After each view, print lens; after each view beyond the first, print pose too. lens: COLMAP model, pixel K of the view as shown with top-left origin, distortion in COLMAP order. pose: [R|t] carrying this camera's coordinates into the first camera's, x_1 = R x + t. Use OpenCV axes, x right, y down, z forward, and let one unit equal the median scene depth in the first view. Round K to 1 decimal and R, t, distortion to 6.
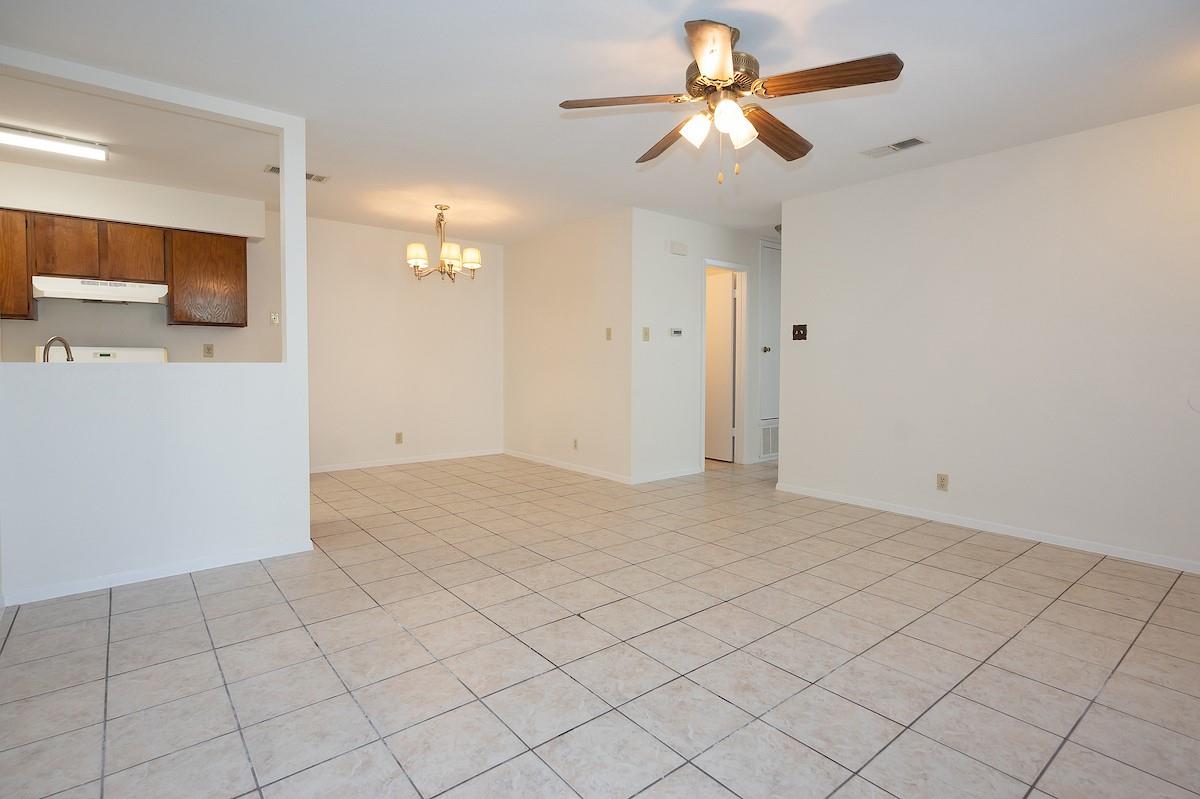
lens RADIAL K [[575.4, 0, 552.7], [0, 575.4, 378.4], [0, 0, 1]] dist [0.000248, 0.000350]
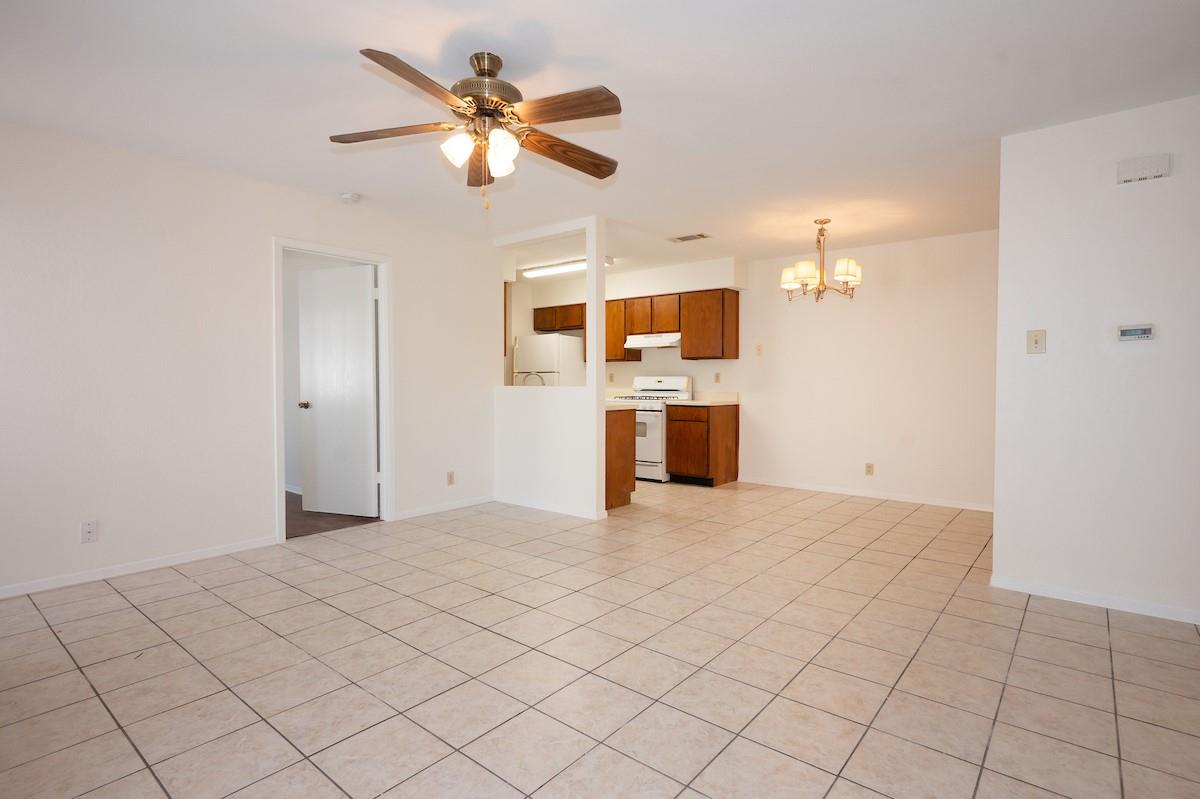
lens RADIAL K [[575.4, 0, 639.4], [0, 575.4, 397.7], [0, 0, 1]] dist [0.000248, 0.000350]
pose [[0.276489, 0.022288, -0.960759, 0.916453], [-0.030567, 0.999429, 0.014388, -0.022980], [0.960531, 0.025389, 0.277012, 0.674696]]
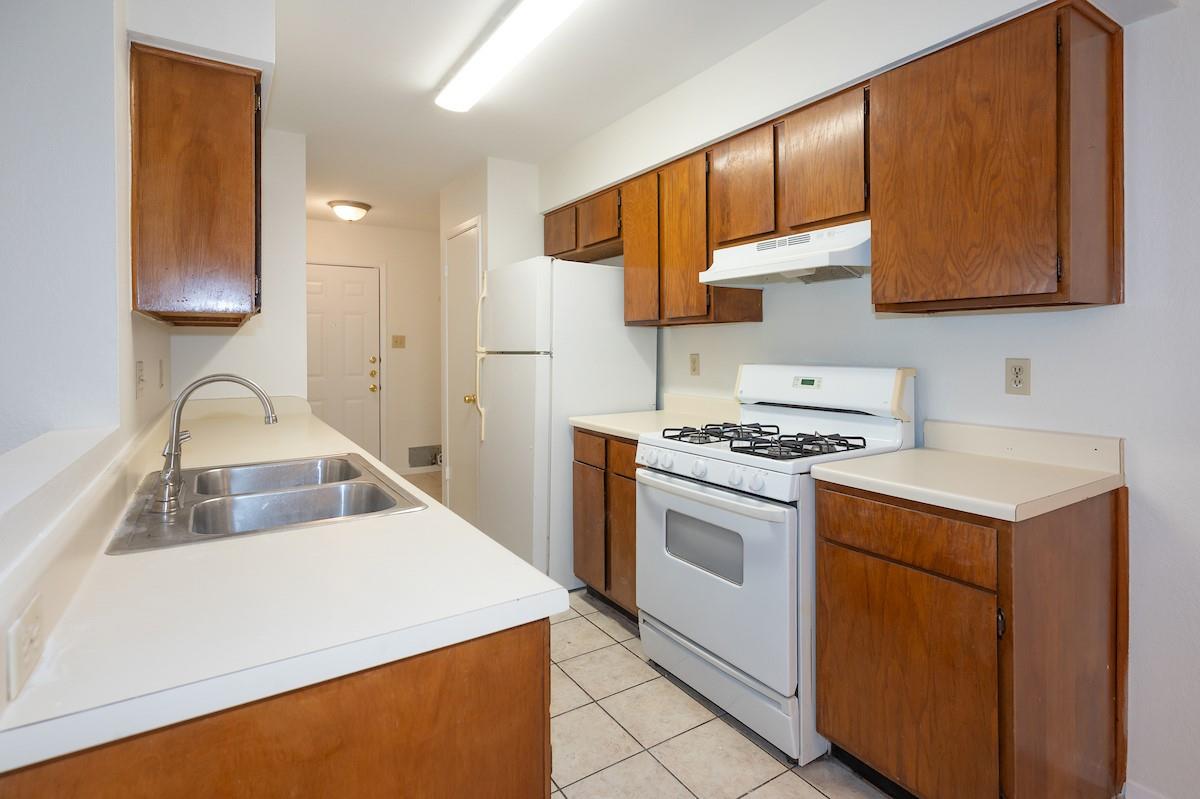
lens RADIAL K [[613.2, 0, 637.0], [0, 613.2, 346.5], [0, 0, 1]] dist [-0.002981, 0.000768]
pose [[-0.044932, -0.004545, -0.998980, -0.297610], [-0.027348, 0.999620, -0.003318, -0.085836], [0.998616, 0.027171, -0.045039, 1.138149]]
